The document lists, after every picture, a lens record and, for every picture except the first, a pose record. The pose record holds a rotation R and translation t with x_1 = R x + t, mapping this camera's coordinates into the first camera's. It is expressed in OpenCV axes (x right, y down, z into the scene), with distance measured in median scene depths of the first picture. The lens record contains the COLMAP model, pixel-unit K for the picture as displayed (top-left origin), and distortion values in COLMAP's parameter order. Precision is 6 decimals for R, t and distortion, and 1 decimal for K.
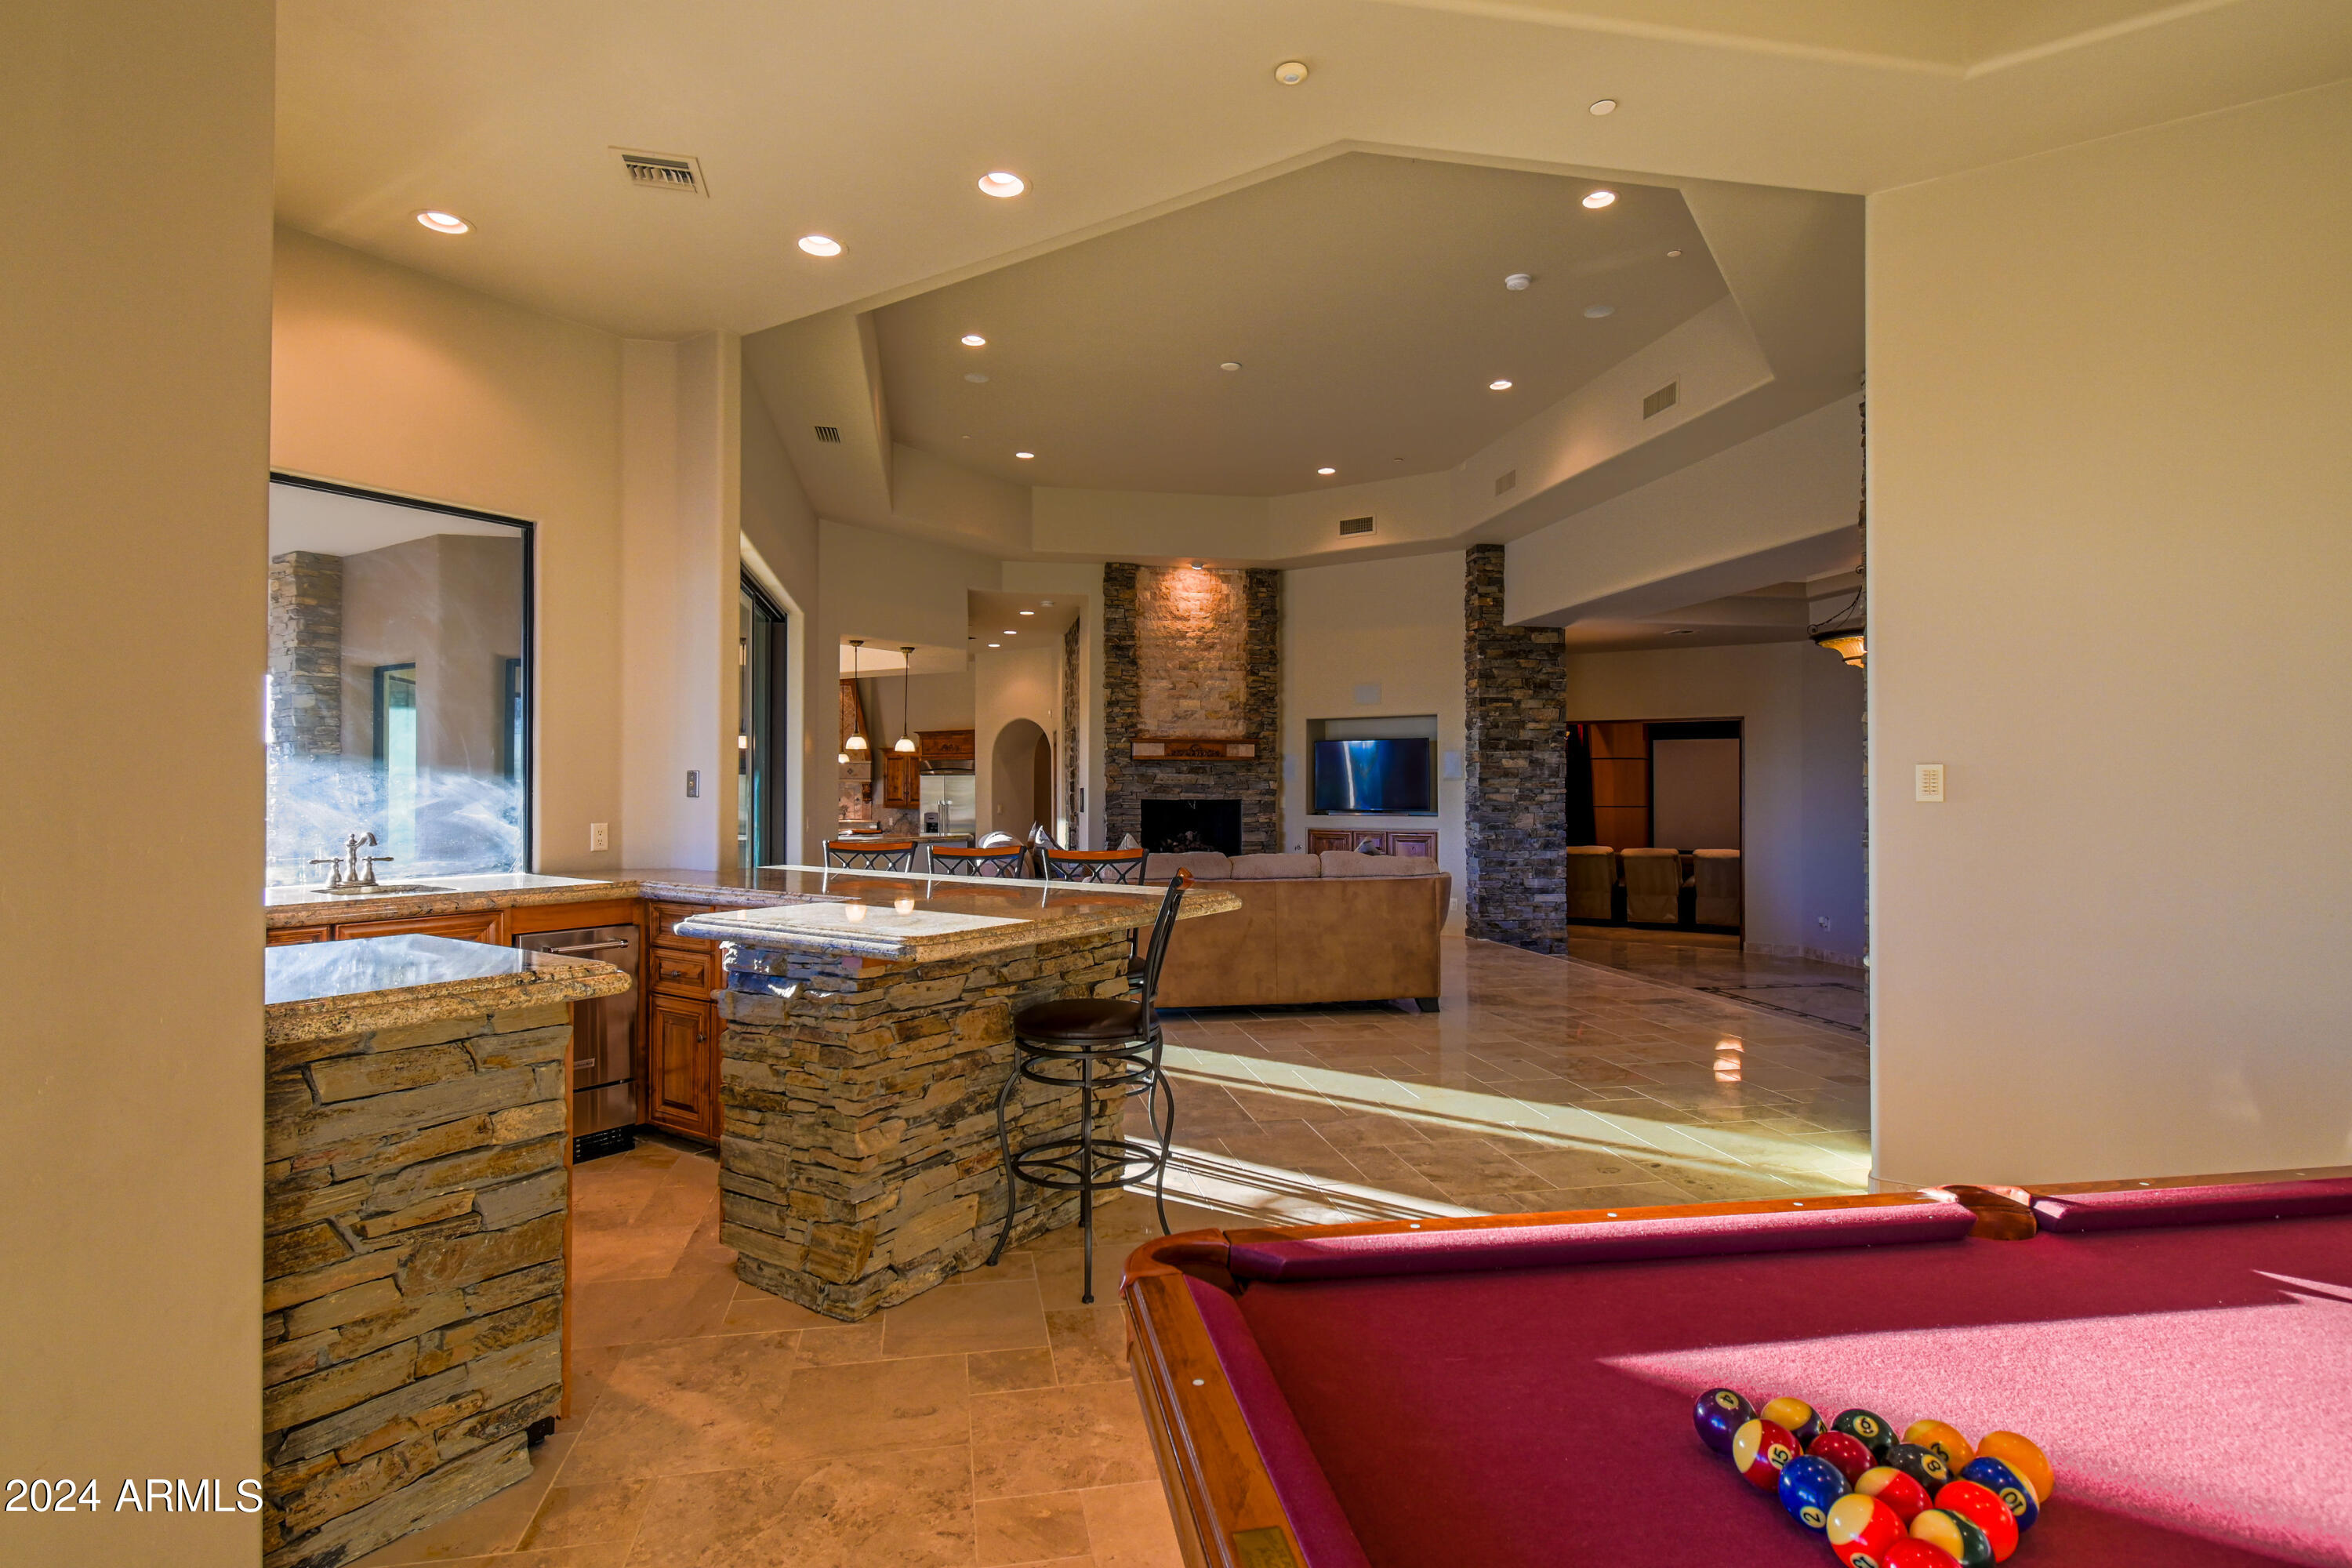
lens RADIAL K [[1172.7, 0, 1177.8], [0, 1172.7, 777.7], [0, 0, 1]] dist [-0.001880, -0.000293]
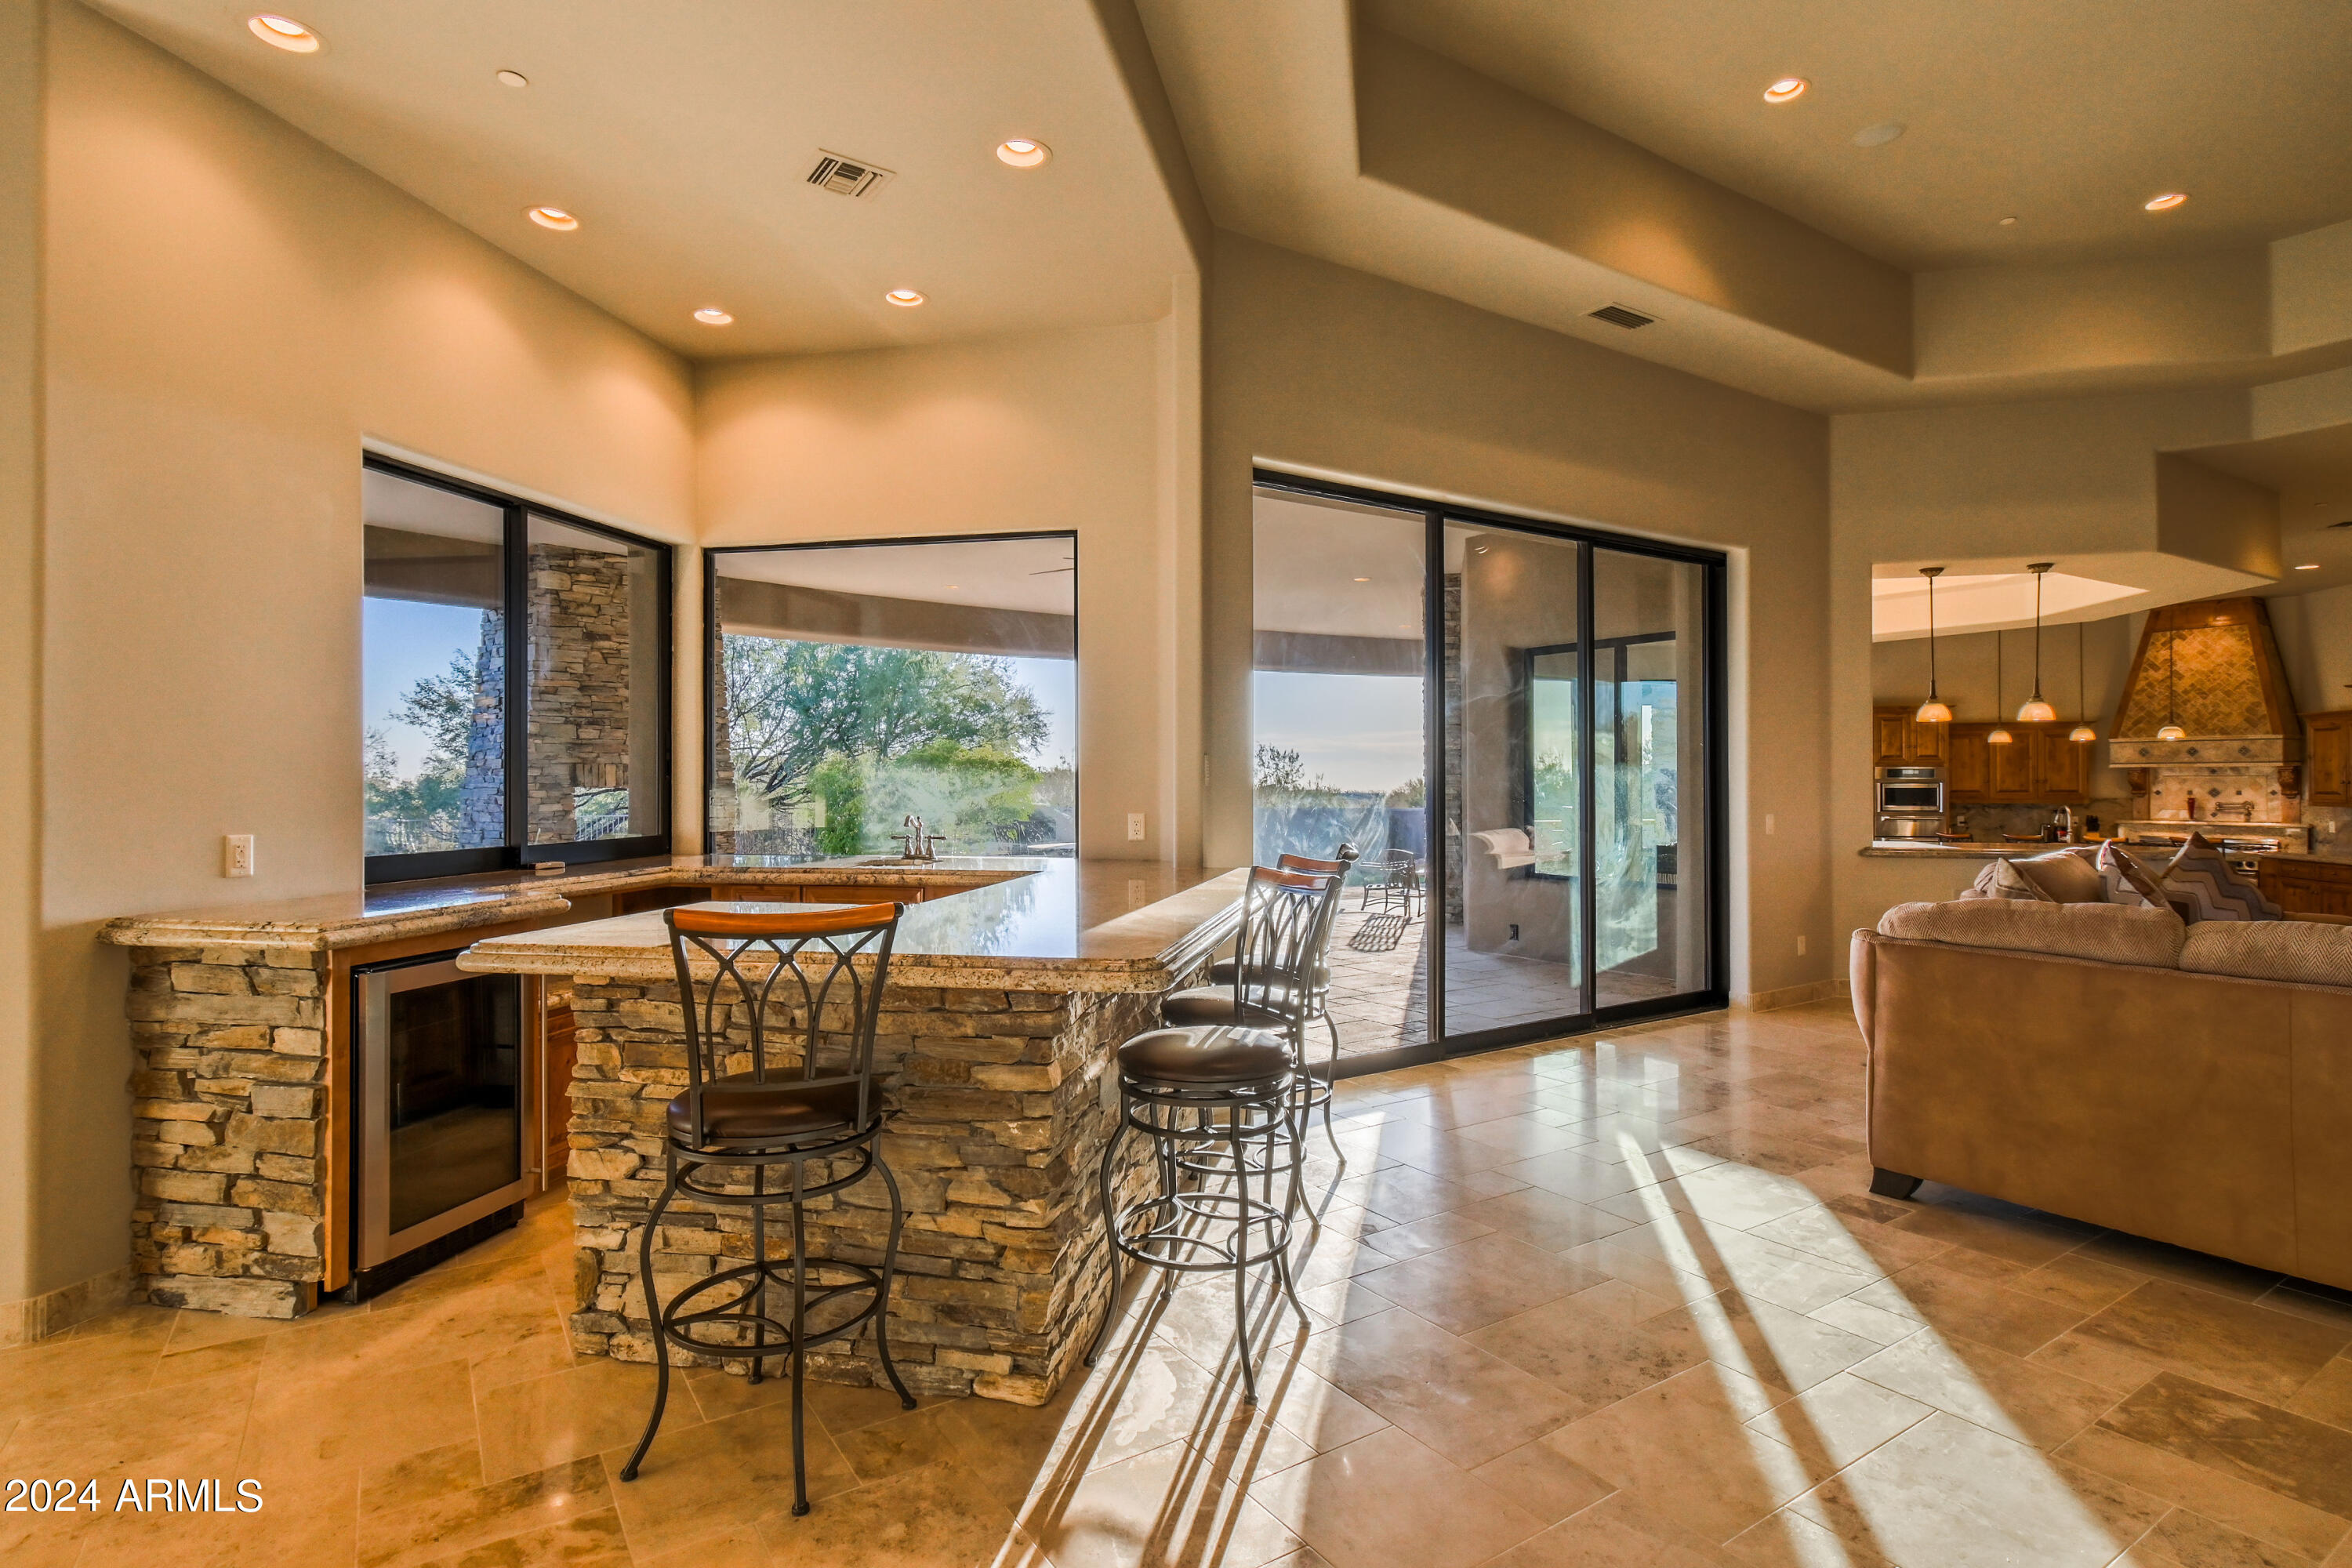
lens RADIAL K [[1172.7, 0, 1177.8], [0, 1172.7, 777.7], [0, 0, 1]] dist [-0.001880, -0.000293]
pose [[0.371264, -0.007708, -0.928495, 0.319270], [0.013999, 0.999898, -0.002703, 0.008219], [0.928422, -0.011995, 0.371334, 0.462449]]
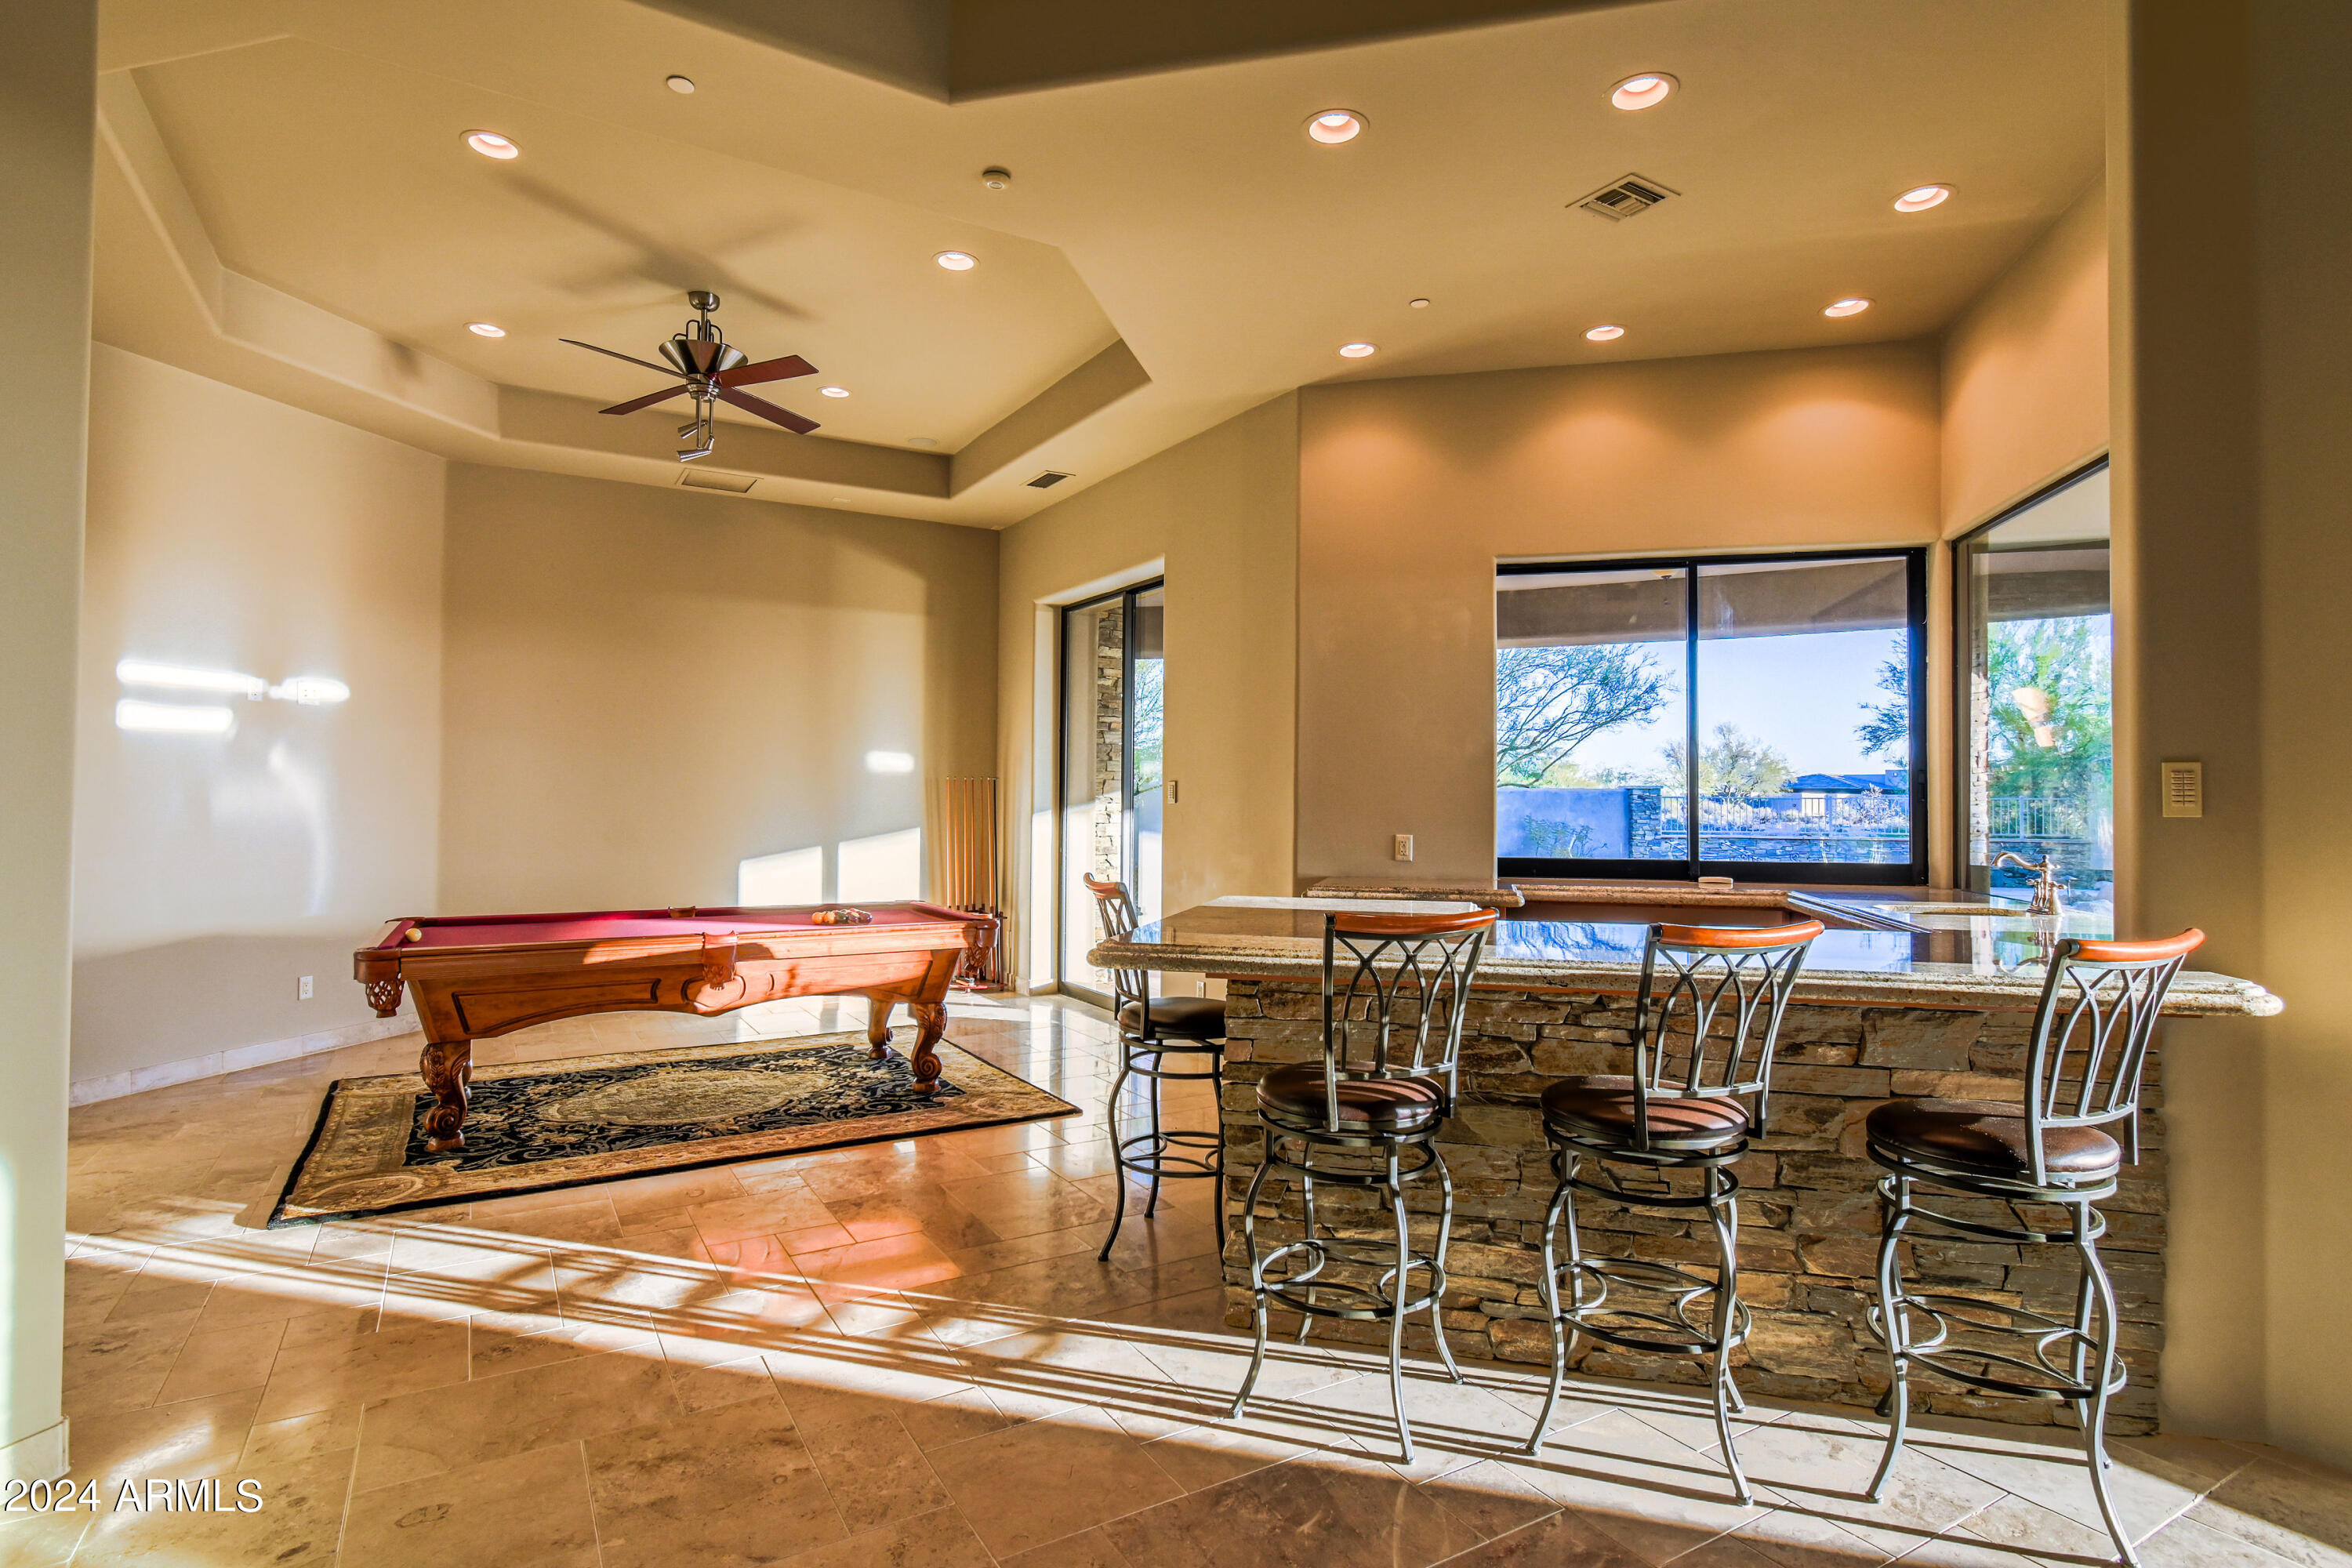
lens RADIAL K [[1147.8, 0, 1147.3], [0, 1147.8, 788.0], [0, 0, 1]] dist [-0.001077, -0.000082]
pose [[-0.946538, -0.008839, -0.322471, 0.139892], [-0.004112, 0.999874, -0.015339, 0.006158], [0.322566, -0.013193, -0.946455, 0.943644]]
